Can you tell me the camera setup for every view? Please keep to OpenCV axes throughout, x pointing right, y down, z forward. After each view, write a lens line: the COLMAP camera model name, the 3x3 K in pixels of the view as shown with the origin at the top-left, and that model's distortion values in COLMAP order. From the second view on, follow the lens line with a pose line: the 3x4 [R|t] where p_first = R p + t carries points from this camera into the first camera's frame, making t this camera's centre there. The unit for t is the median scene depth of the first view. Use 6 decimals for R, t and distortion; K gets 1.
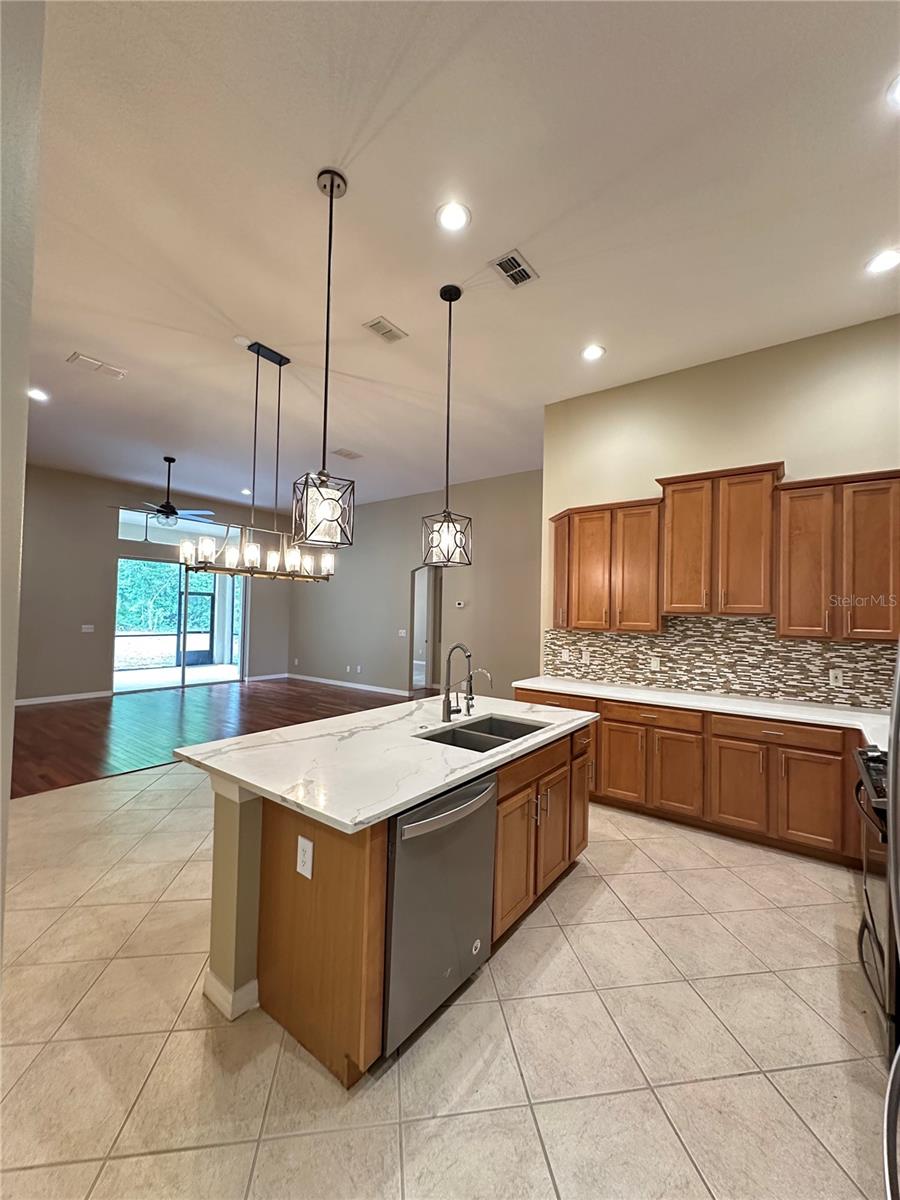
lens RADIAL K [[479.3, 0, 451.1], [0, 479.3, 600.5], [0, 0, 1]] dist [-0.002568, 0.000674]
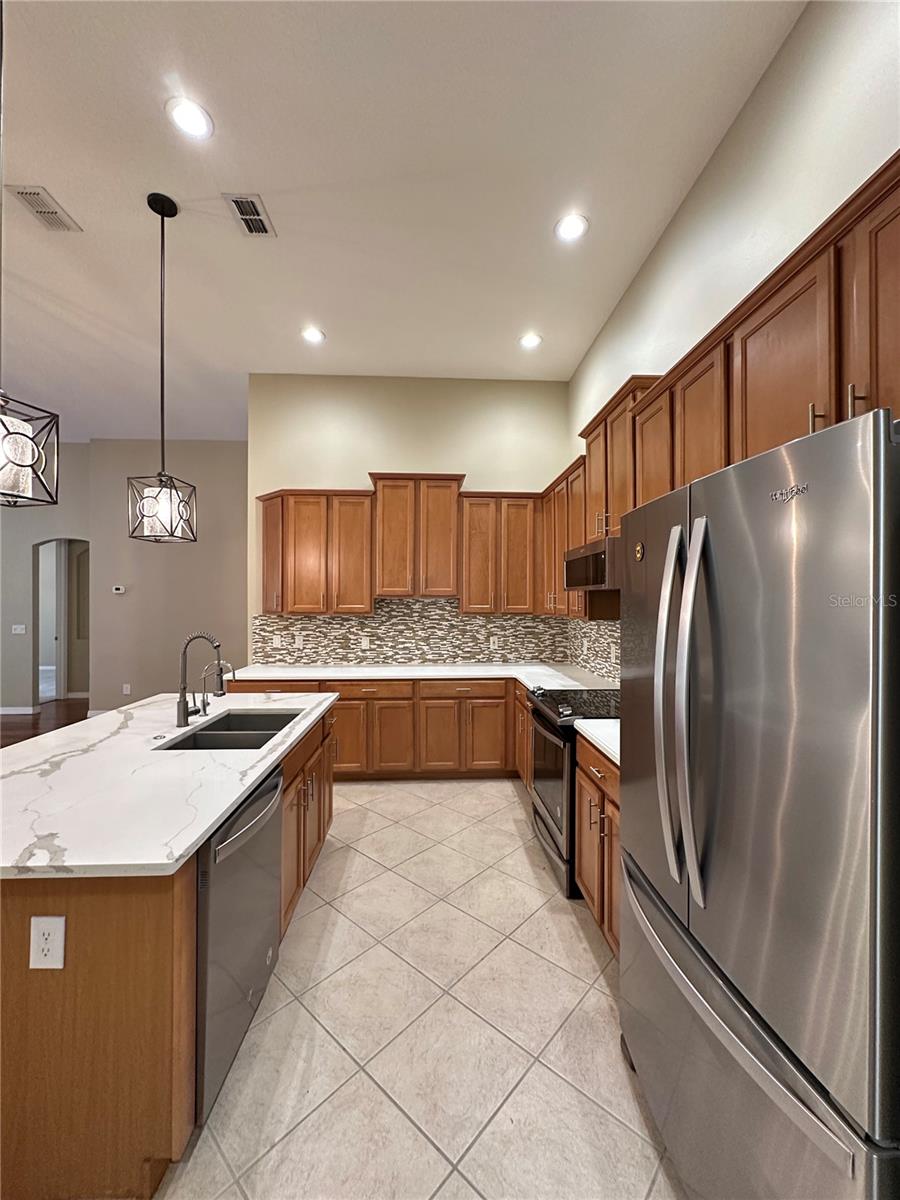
lens RADIAL K [[479.3, 0, 450.7], [0, 479.3, 600.7], [0, 0, 1]] dist [-0.002568, 0.000674]
pose [[0.771797, -0.017758, 0.635621, -0.157342], [-0.000924, 0.999578, 0.029049, 0.005815], [-0.635868, -0.023008, 0.771455, 0.048825]]
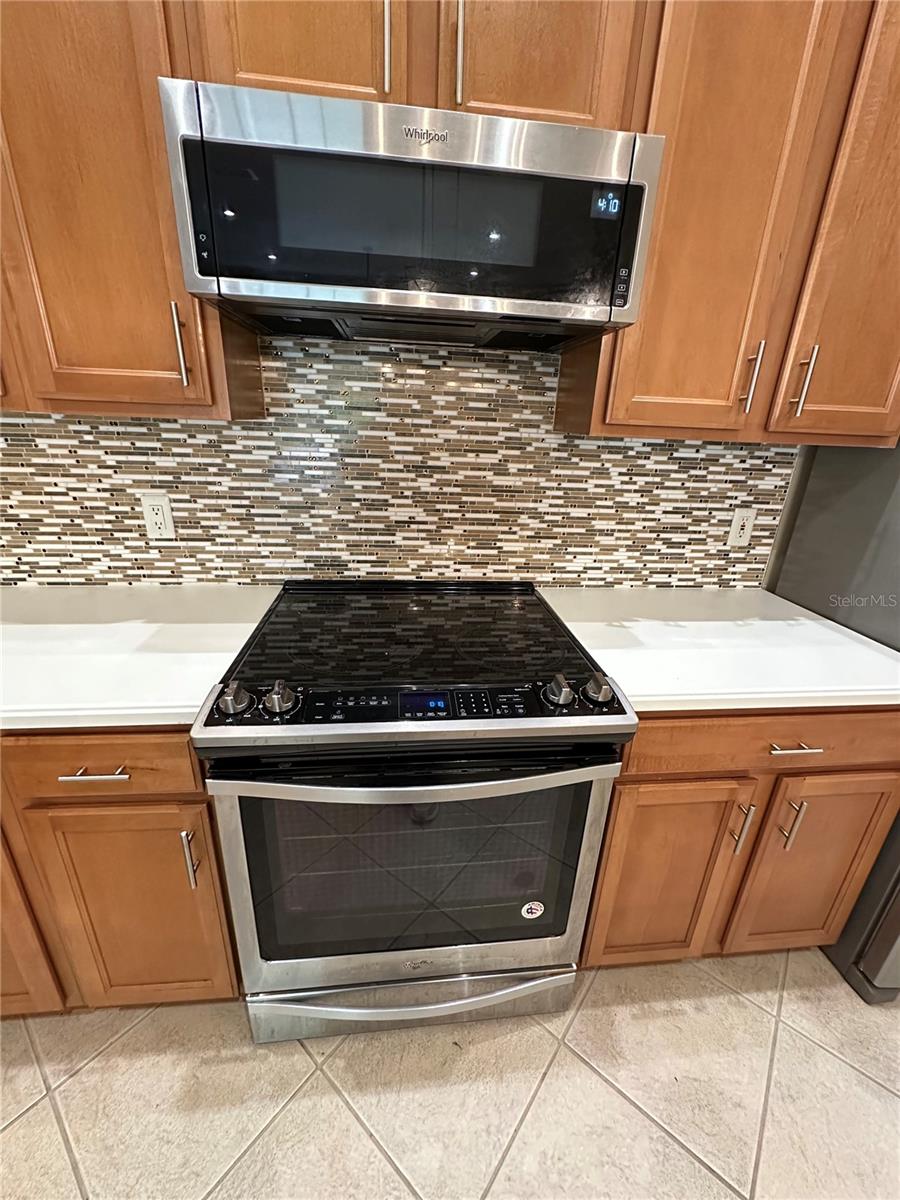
lens RADIAL K [[479.3, 0, 448.2], [0, 479.3, 597.8], [0, 0, 1]] dist [-0.002568, 0.000674]
pose [[-0.674311, -0.304924, 0.672552, 0.380805], [-0.070126, 0.933091, 0.352738, 0.064551], [-0.735111, 0.190691, -0.650576, 0.783132]]
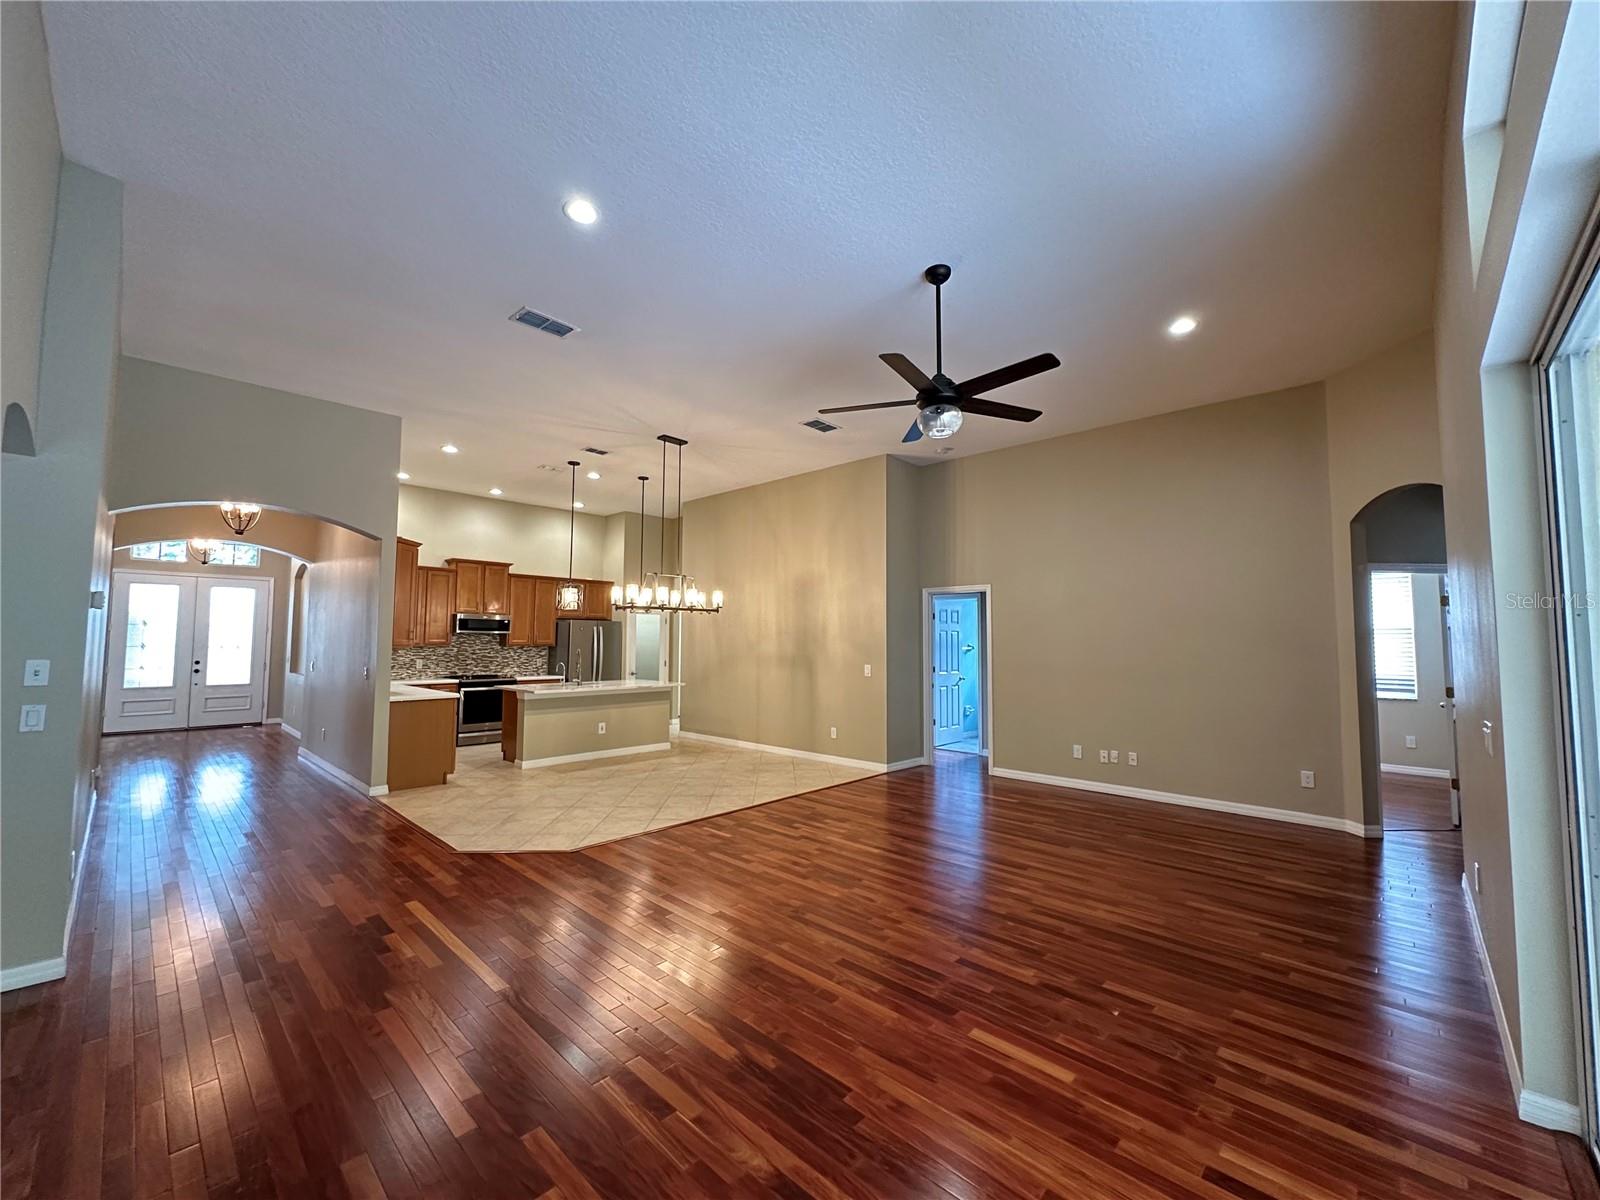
lens RADIAL K [[639.0, 0, 799.2], [0, 639.0, 603.8], [0, 0, 1]] dist [-0.002568, 0.000674]
pose [[-0.992866, -0.016725, 0.118052, -1.215675], [-0.026209, 0.996510, -0.079250, 0.075204], [-0.116315, -0.081779, -0.989840, 3.417444]]
